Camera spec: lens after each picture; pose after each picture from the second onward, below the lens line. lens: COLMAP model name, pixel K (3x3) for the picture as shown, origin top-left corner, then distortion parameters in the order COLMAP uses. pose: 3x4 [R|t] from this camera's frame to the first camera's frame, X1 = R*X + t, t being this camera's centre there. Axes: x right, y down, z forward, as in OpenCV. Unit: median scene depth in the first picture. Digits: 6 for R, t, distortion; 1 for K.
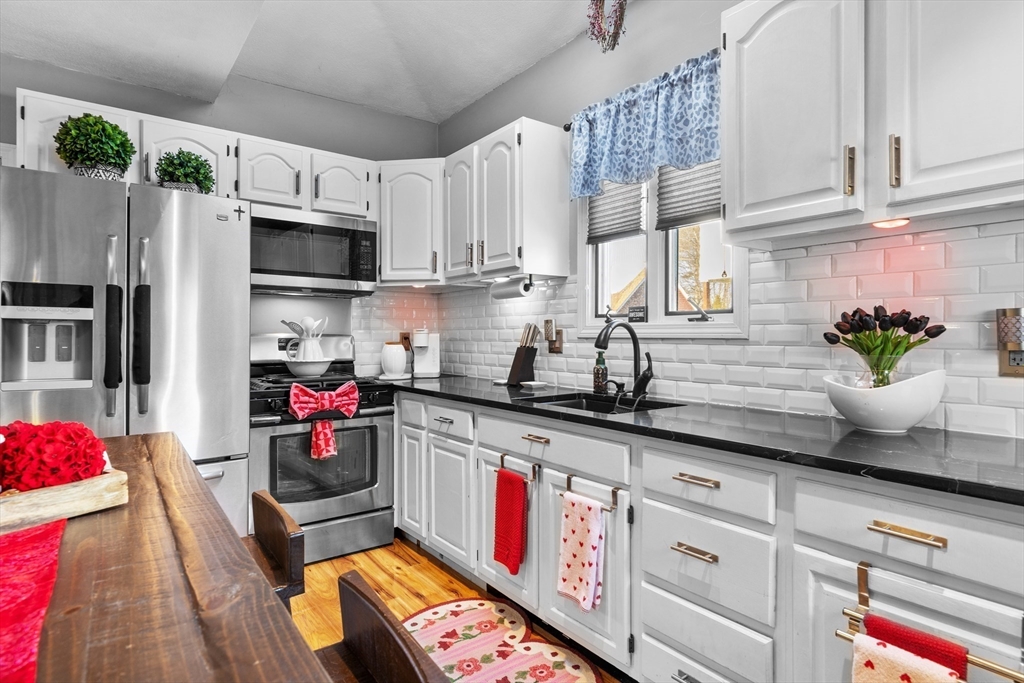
lens RADIAL K [[551.7, 0, 510.4], [0, 551.7, 338.3], [0, 0, 1]] dist [-0.000796, -0.000710]
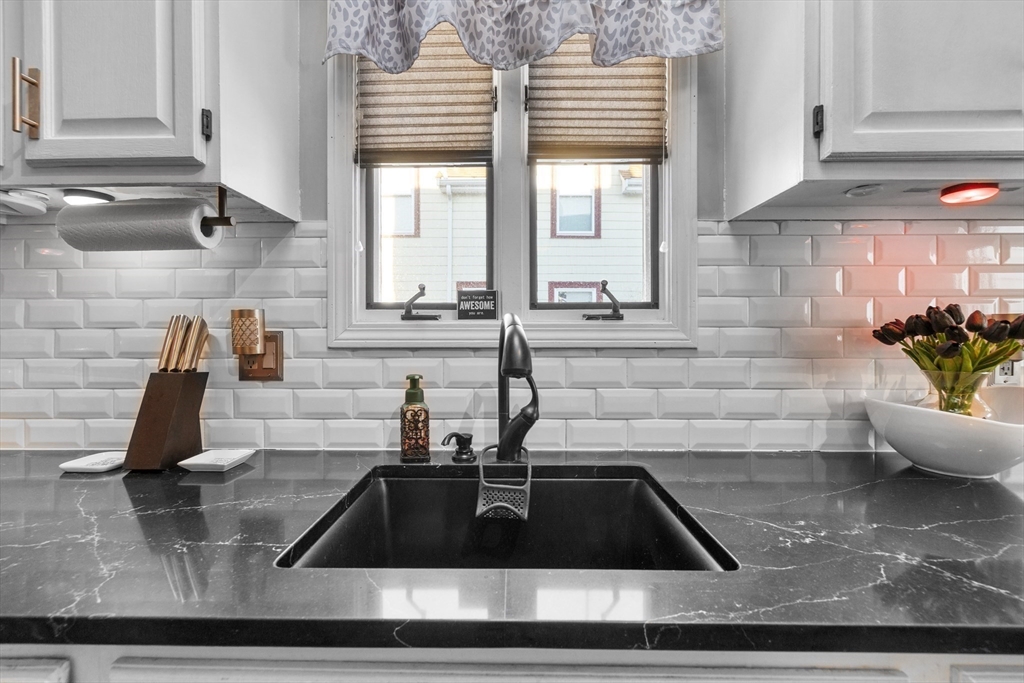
lens RADIAL K [[430.9, 0, 504.7], [0, 430.9, 335.7], [0, 0, 1]] dist [-0.001364, -0.000091]
pose [[0.604423, -0.002788, 0.796659, -0.106587], [0.005430, 0.999985, -0.000620, -0.012728], [-0.796645, 0.004700, 0.604429, 0.749884]]
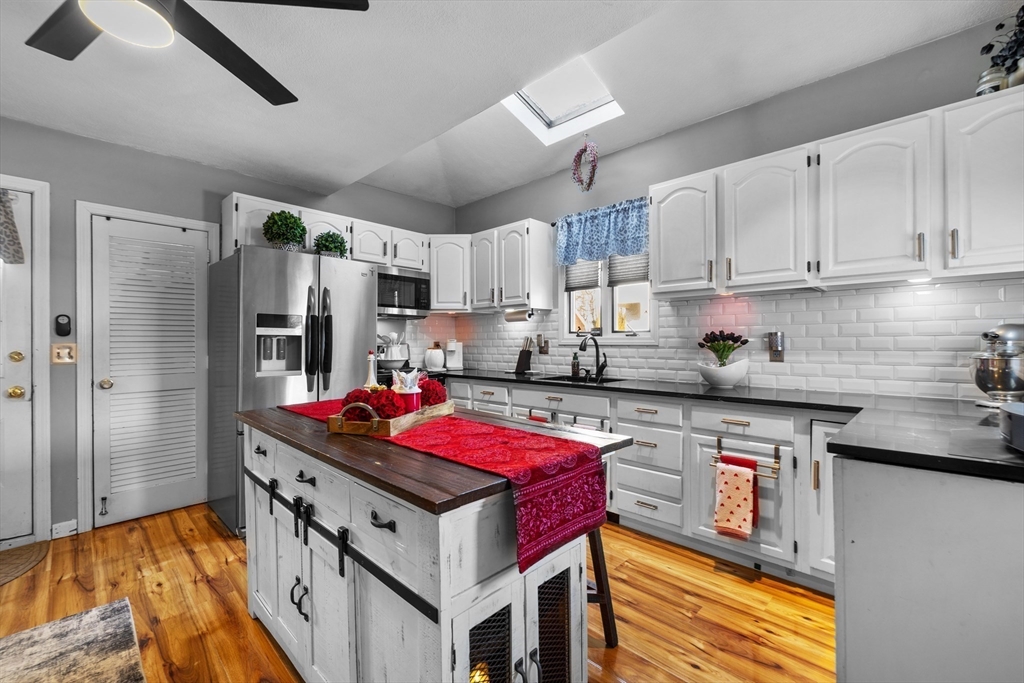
lens RADIAL K [[430.9, 0, 508.5], [0, 430.9, 342.2], [0, 0, 1]] dist [-0.001364, -0.000091]
pose [[0.987168, -0.001619, 0.159676, -0.295094], [0.002546, 0.999981, -0.005602, -0.002978], [-0.159664, 0.005936, 0.987154, -0.372046]]
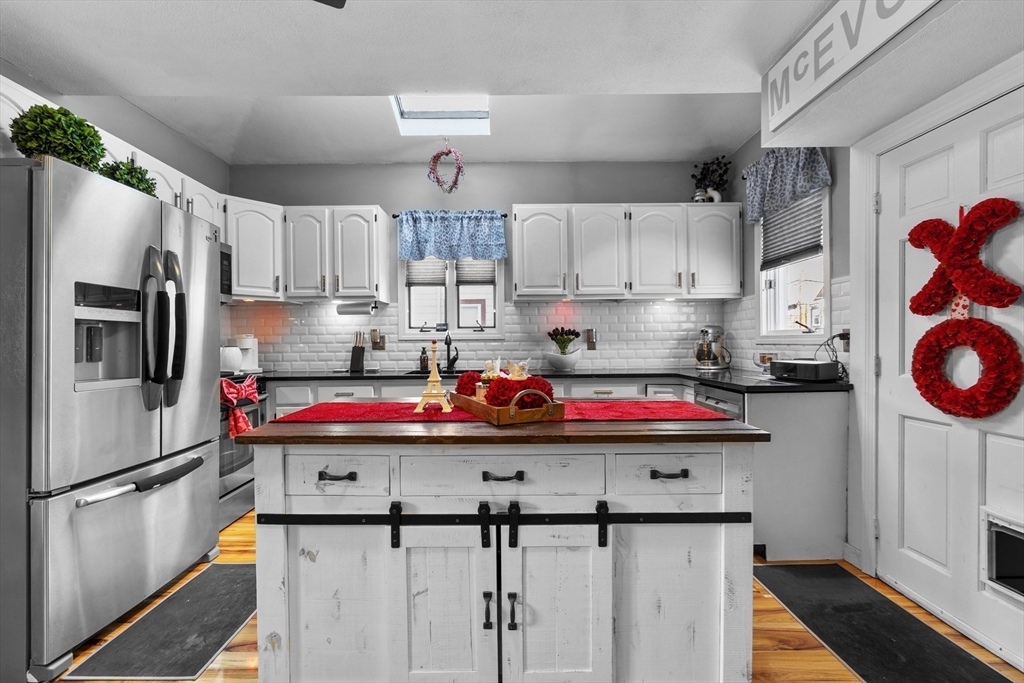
lens RADIAL K [[430.9, 0, 507.4], [0, 430.9, 344.6], [0, 0, 1]] dist [-0.001364, -0.000091]
pose [[0.589947, -0.010182, 0.807378, -0.887810], [0.012476, 0.999916, 0.003494, 0.014388], [-0.807345, 0.008011, 0.590025, -0.070080]]
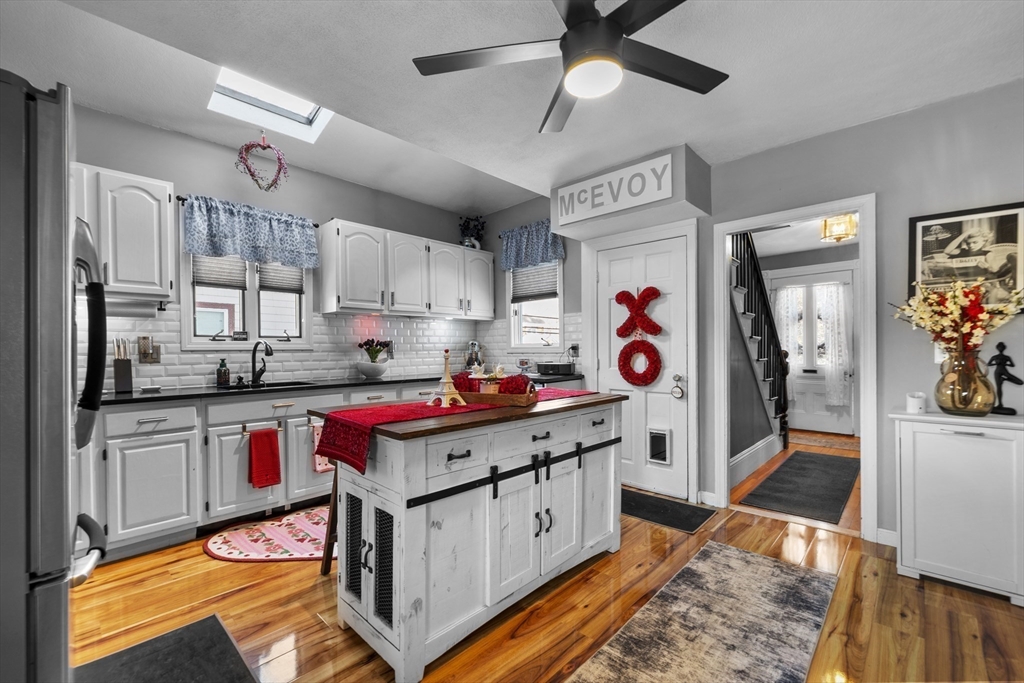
lens RADIAL K [[430.9, 0, 501.8], [0, 430.9, 351.7], [0, 0, 1]] dist [-0.001364, -0.000091]
pose [[-0.171938, -0.003981, 0.985100, -1.269051], [0.015147, 0.999863, 0.006684, 0.007579], [-0.984991, 0.016070, -0.171855, 0.460851]]
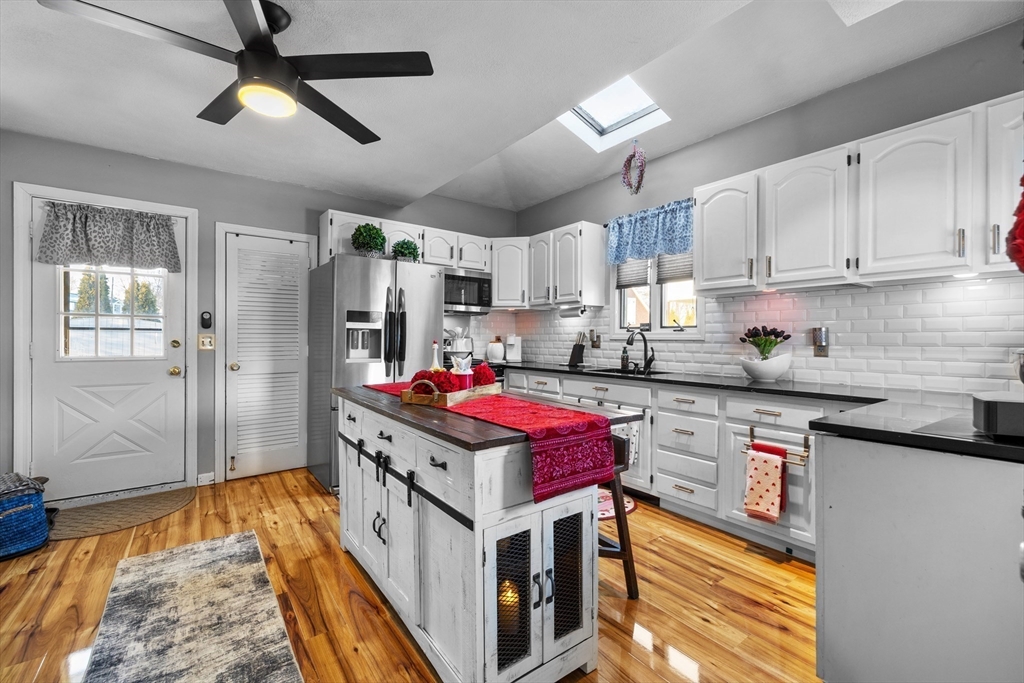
lens RADIAL K [[430.9, 0, 508.3], [0, 430.9, 339.8], [0, 0, 1]] dist [-0.001364, -0.000091]
pose [[0.999977, 0.006716, 0.001121, -0.256437], [-0.006713, 0.999973, -0.002881, 0.007276], [-0.001140, 0.002873, 0.999995, -0.512923]]
